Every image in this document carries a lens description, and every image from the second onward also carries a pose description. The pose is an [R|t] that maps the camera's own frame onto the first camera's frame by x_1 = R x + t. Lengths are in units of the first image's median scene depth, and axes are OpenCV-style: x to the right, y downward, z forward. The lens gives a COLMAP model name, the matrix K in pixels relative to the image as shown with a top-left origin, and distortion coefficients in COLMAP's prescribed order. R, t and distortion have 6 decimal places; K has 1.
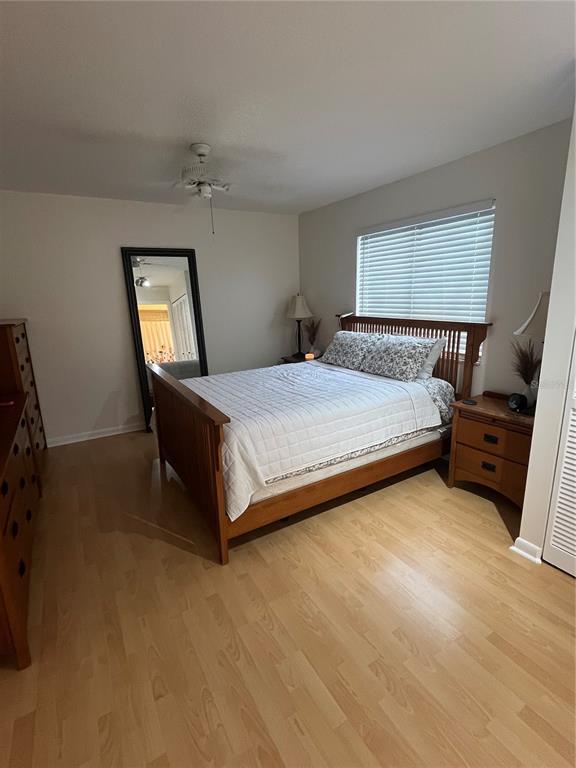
lens RADIAL K [[371.6, 0, 286.3], [0, 371.6, 384.6], [0, 0, 1]] dist [-0.001406, 0.000607]
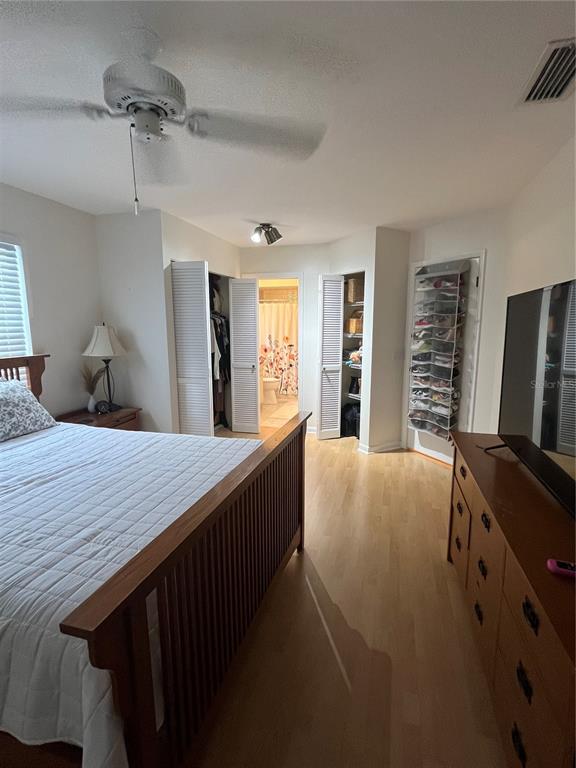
lens RADIAL K [[371.6, 0, 286.6], [0, 371.6, 381.5], [0, 0, 1]] dist [-0.001406, 0.000607]
pose [[-0.680092, -0.088862, 0.727721, -0.798127], [0.190208, 0.937249, 0.292206, -0.305648], [-0.708022, 0.337145, -0.620514, 1.346172]]
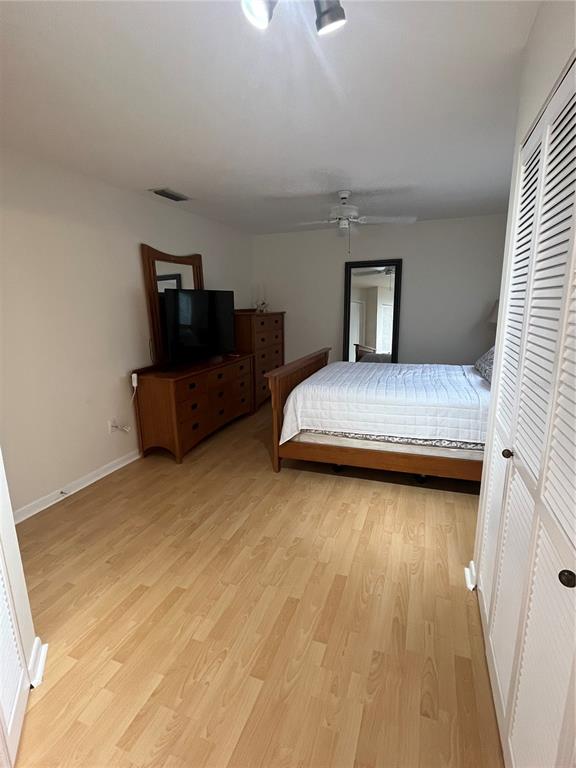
lens RADIAL K [[371.6, 0, 288.9], [0, 371.6, 382.0], [0, 0, 1]] dist [-0.001406, 0.000607]
pose [[0.627655, 0.180543, -0.757267, 0.824428], [-0.184261, 0.979549, 0.080815, -0.018061], [0.756371, 0.088811, 0.648086, 0.001700]]
